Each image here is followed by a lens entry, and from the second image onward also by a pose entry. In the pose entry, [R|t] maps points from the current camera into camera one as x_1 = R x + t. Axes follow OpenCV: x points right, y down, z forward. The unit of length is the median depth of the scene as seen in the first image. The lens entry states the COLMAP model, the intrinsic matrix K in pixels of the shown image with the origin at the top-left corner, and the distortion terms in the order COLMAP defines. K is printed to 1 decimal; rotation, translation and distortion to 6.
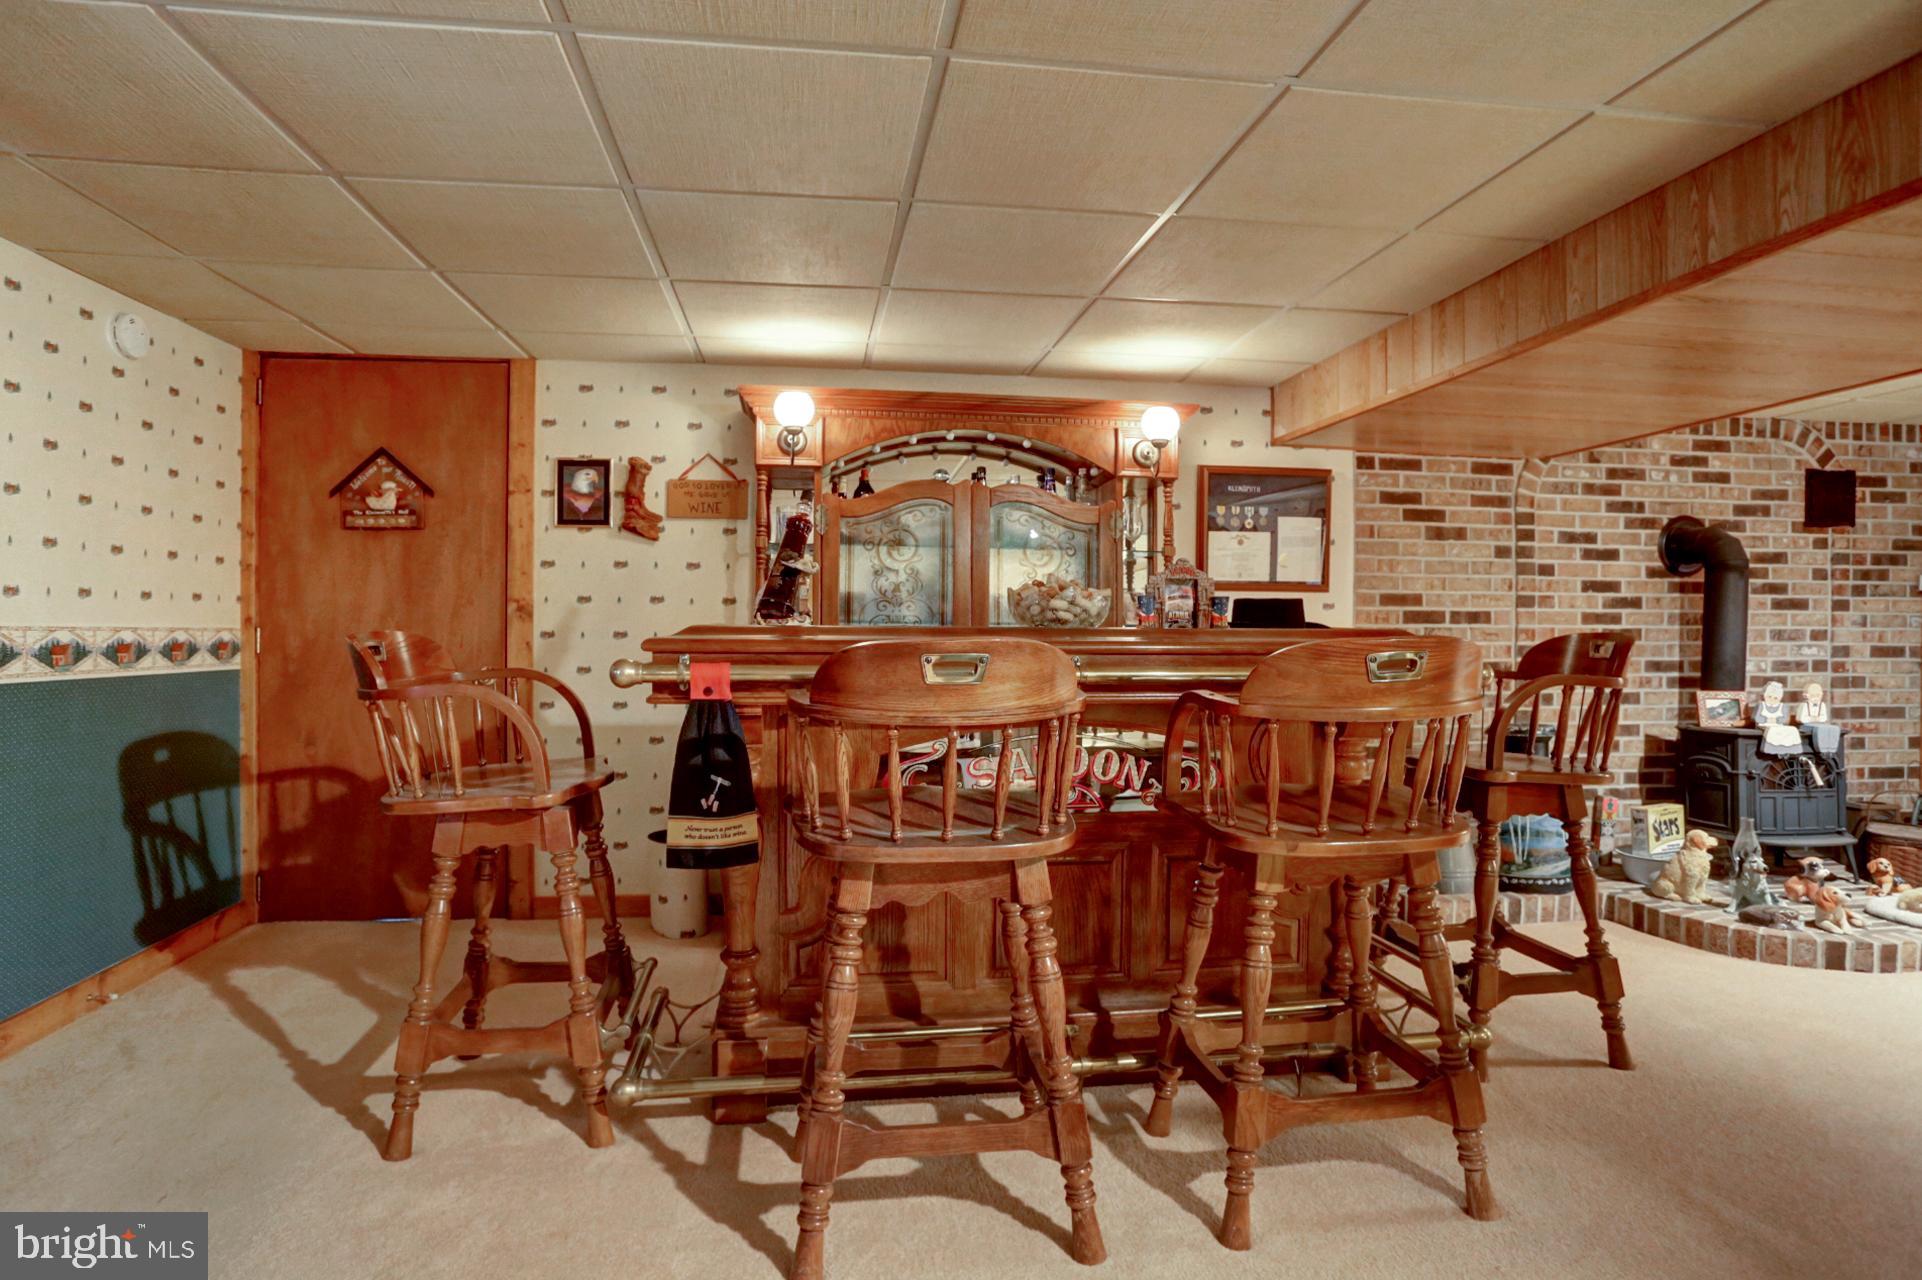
lens RADIAL K [[1032.9, 0, 949.6], [0, 1032.9, 627.6], [0, 0, 1]] dist [-0.066167, 0.025545]
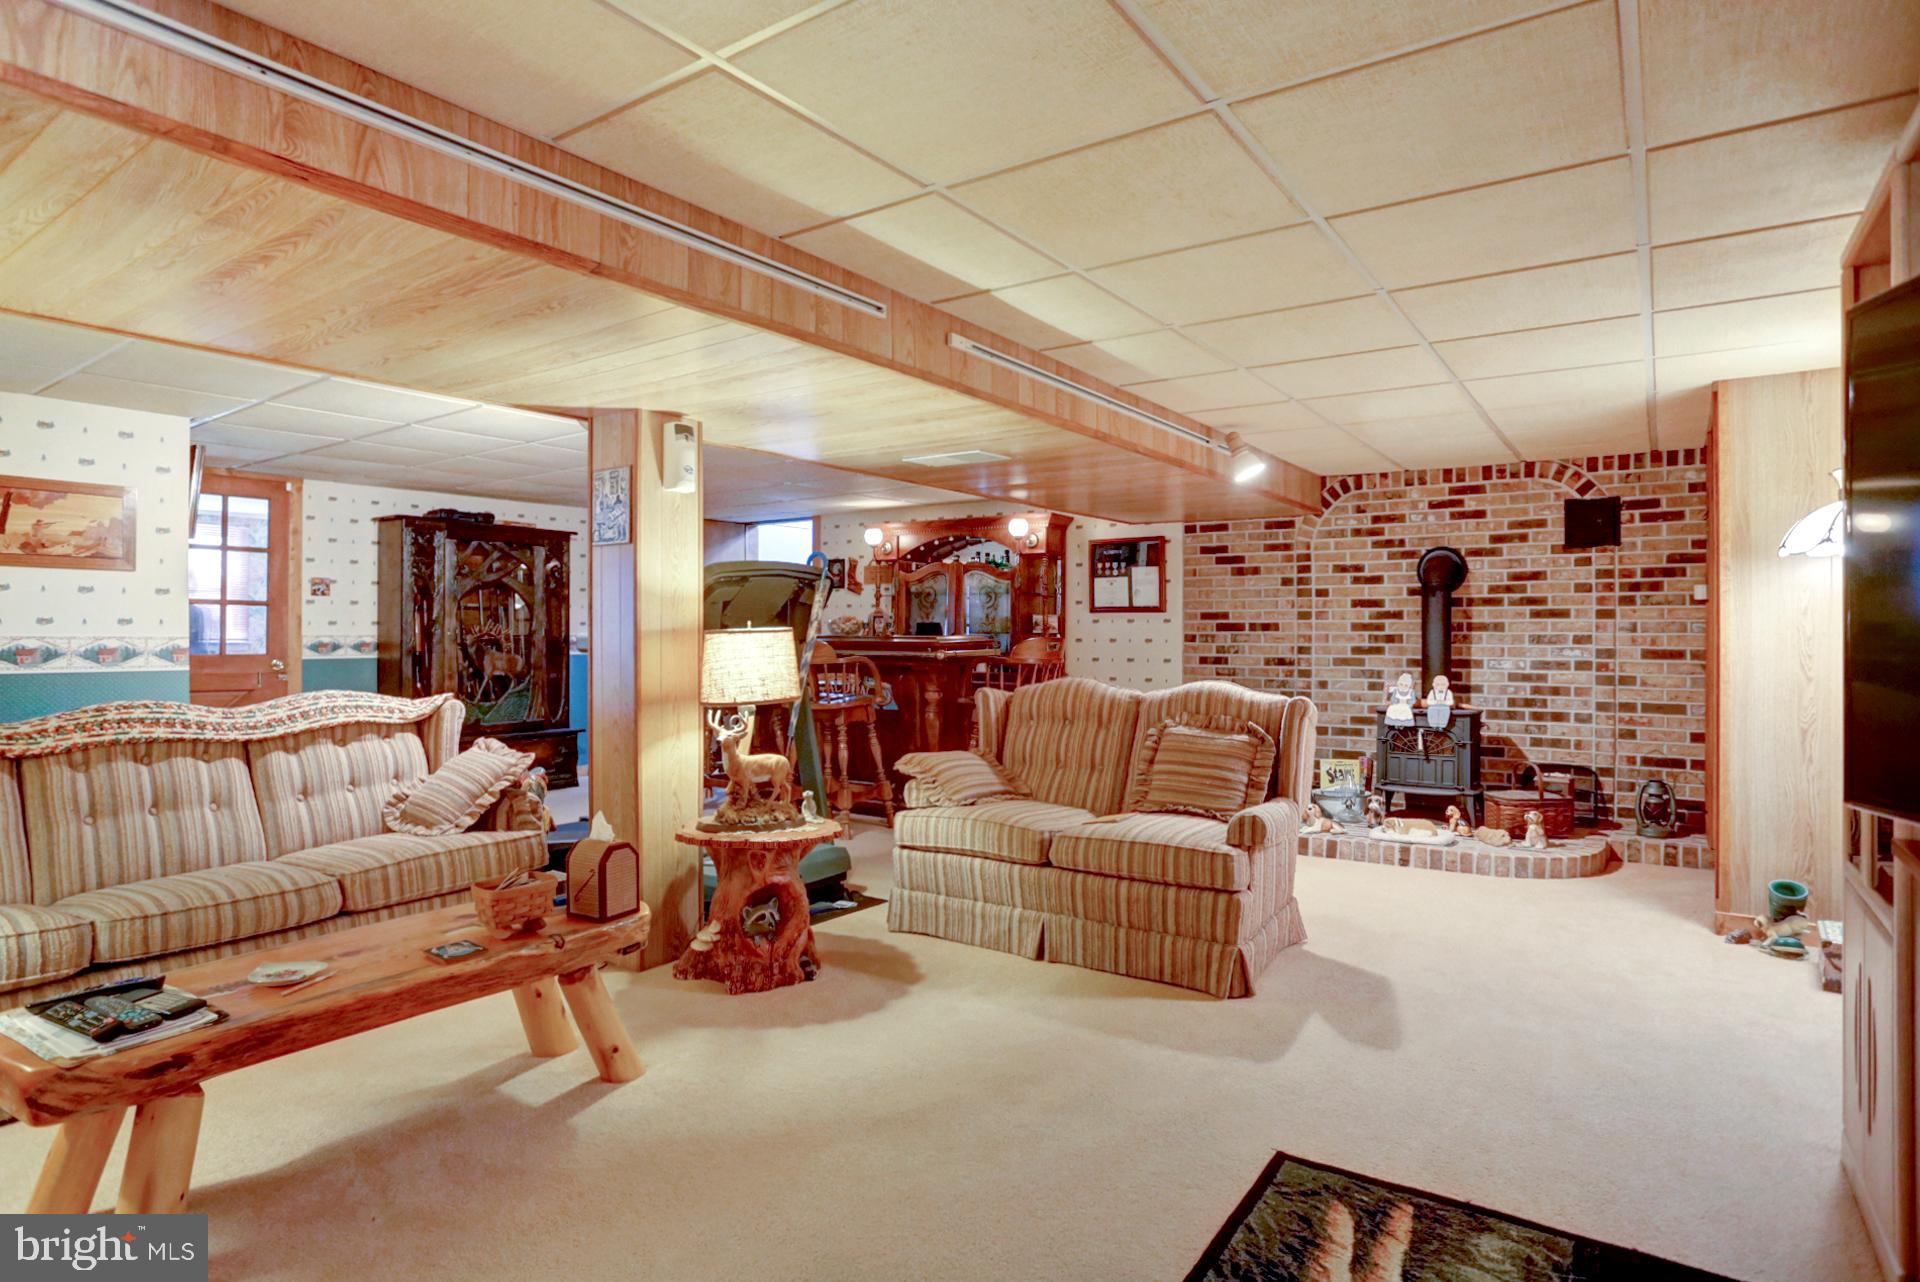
lens RADIAL K [[1031.8, 0, 972.1], [0, 1031.8, 635.2], [0, 0, 1]] dist [-0.066167, 0.025545]
pose [[0.732683, -0.001405, -0.680569, 1.186300], [0.002173, 0.999998, 0.000274, 0.000712], [0.680567, -0.001680, 0.732684, -0.373597]]
